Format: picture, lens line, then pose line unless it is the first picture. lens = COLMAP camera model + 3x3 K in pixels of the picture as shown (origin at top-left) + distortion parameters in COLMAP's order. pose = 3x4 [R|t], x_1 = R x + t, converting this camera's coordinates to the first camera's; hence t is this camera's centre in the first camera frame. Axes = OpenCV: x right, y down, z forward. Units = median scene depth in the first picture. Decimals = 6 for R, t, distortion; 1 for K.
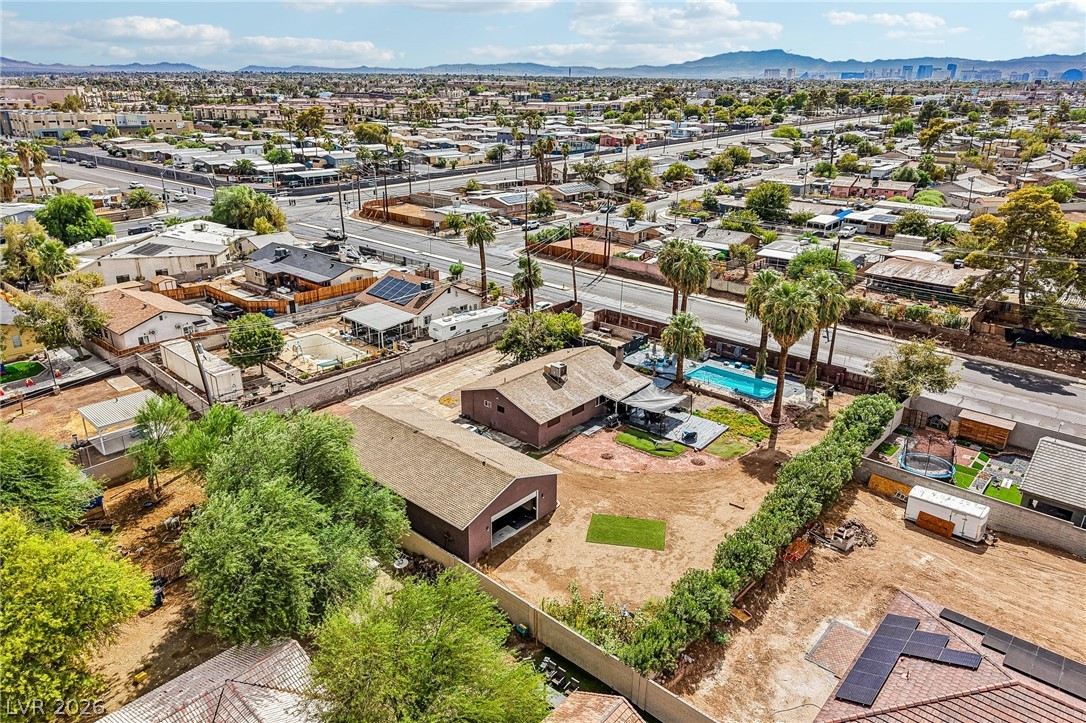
lens RADIAL K [[718.7, 0, 545.7], [0, 718.7, 388.1], [0, 0, 1]] dist [-0.000509, -0.000758]
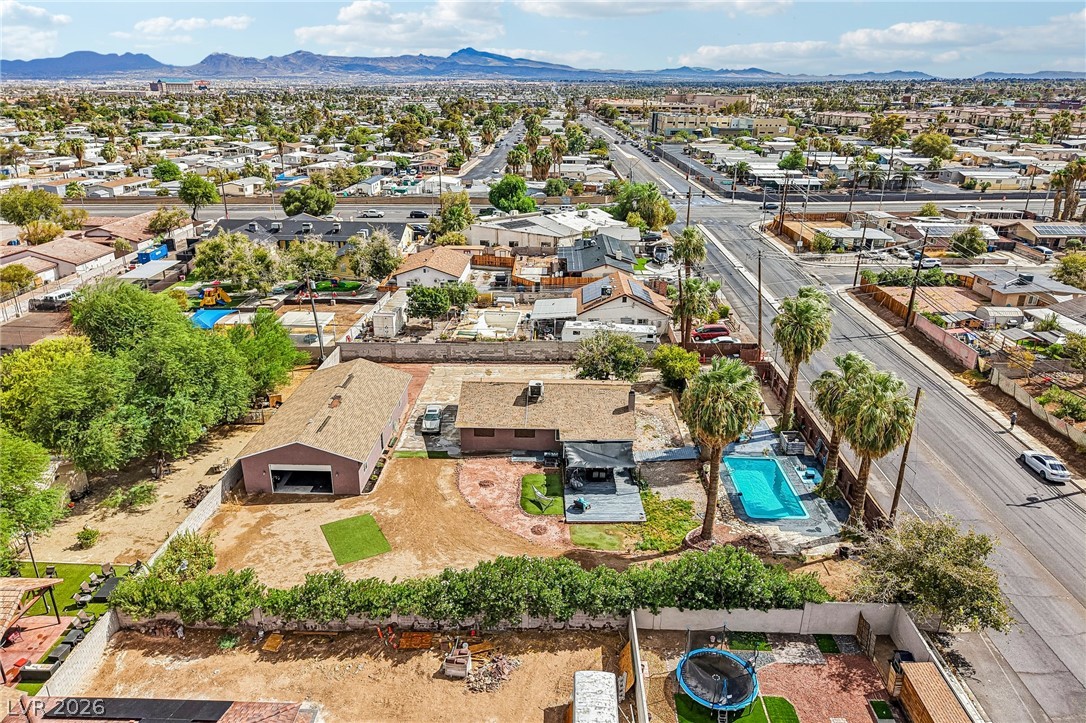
lens RADIAL K [[717.5, 0, 541.9], [0, 717.5, 371.1], [0, 0, 1]] dist [0.032425, -0.030149]
pose [[0.640242, 0.276844, -0.716552, 0.640986], [-0.299334, 0.948979, 0.099187, -0.132790], [0.707452, 0.150984, 0.690445, 0.326685]]
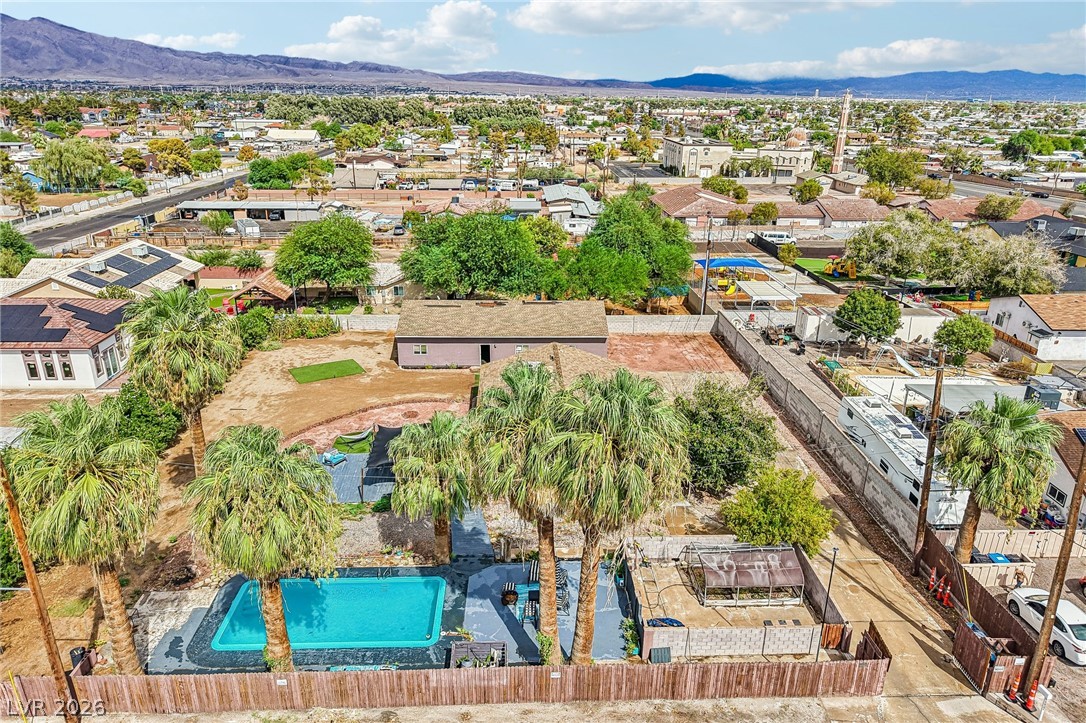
lens RADIAL K [[720.6, 0, 543.0], [0, 720.6, 361.5], [0, 0, 1]] dist [0.034601, -0.032781]
pose [[-0.728361, 0.222134, -0.648187, 0.427429], [-0.282699, 0.764299, 0.579592, -0.409348], [0.624157, 0.605395, -0.493889, 1.246447]]
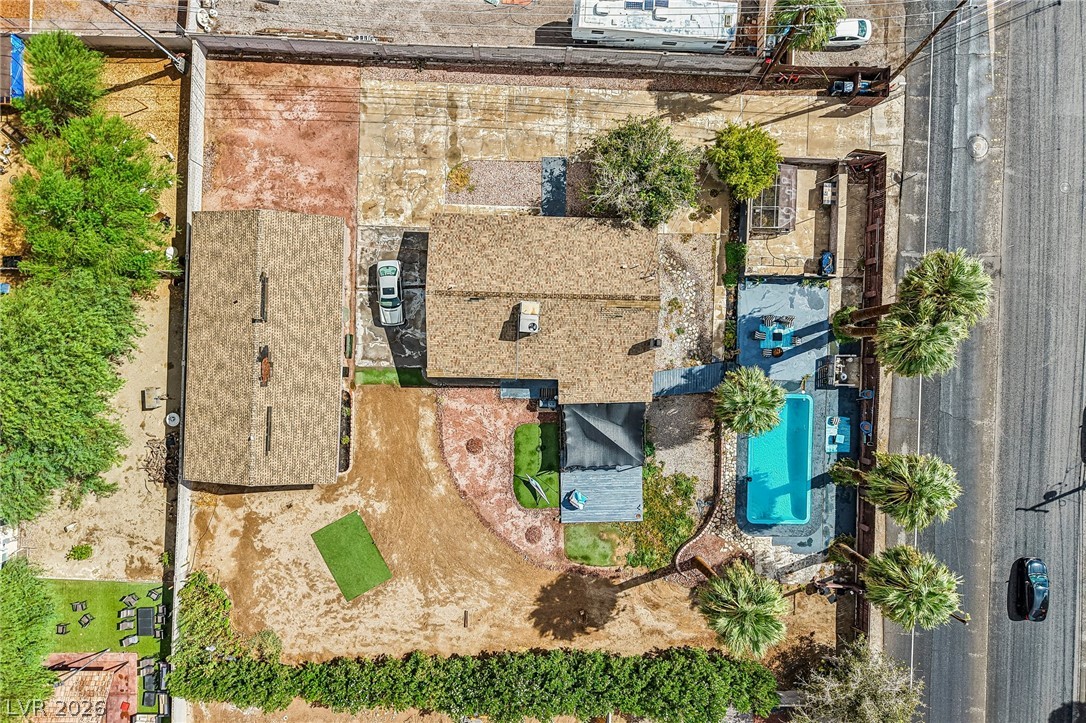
lens RADIAL K [[720.6, 0, 543.0], [0, 720.6, 361.5], [0, 0, 1]] dist [0.034601, -0.032781]
pose [[0.638473, 0.769525, 0.013535, 0.042433], [-0.321976, 0.251087, 0.912845, -0.606149], [0.699059, -0.587185, 0.408081, 0.652952]]
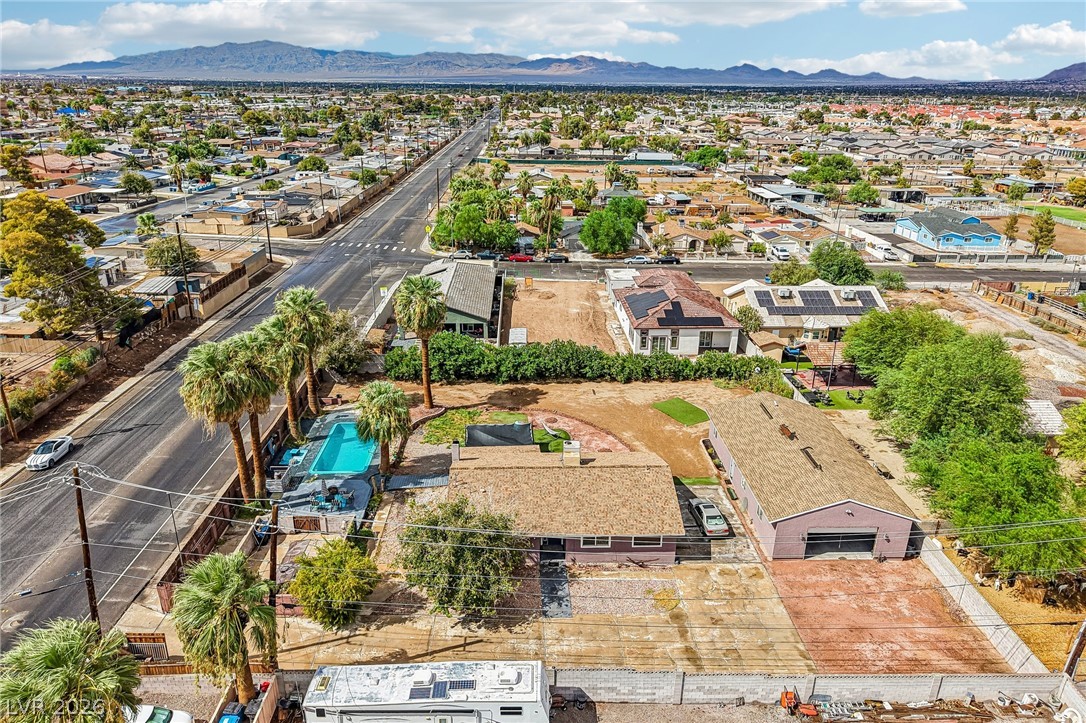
lens RADIAL K [[720.6, 0, 543.0], [0, 720.6, 361.5], [0, 0, 1]] dist [0.034601, -0.032781]
pose [[-0.682682, -0.273483, 0.677608, -0.425308], [0.268922, 0.768206, 0.580983, -0.515659], [-0.679431, 0.578850, -0.450895, 1.217656]]
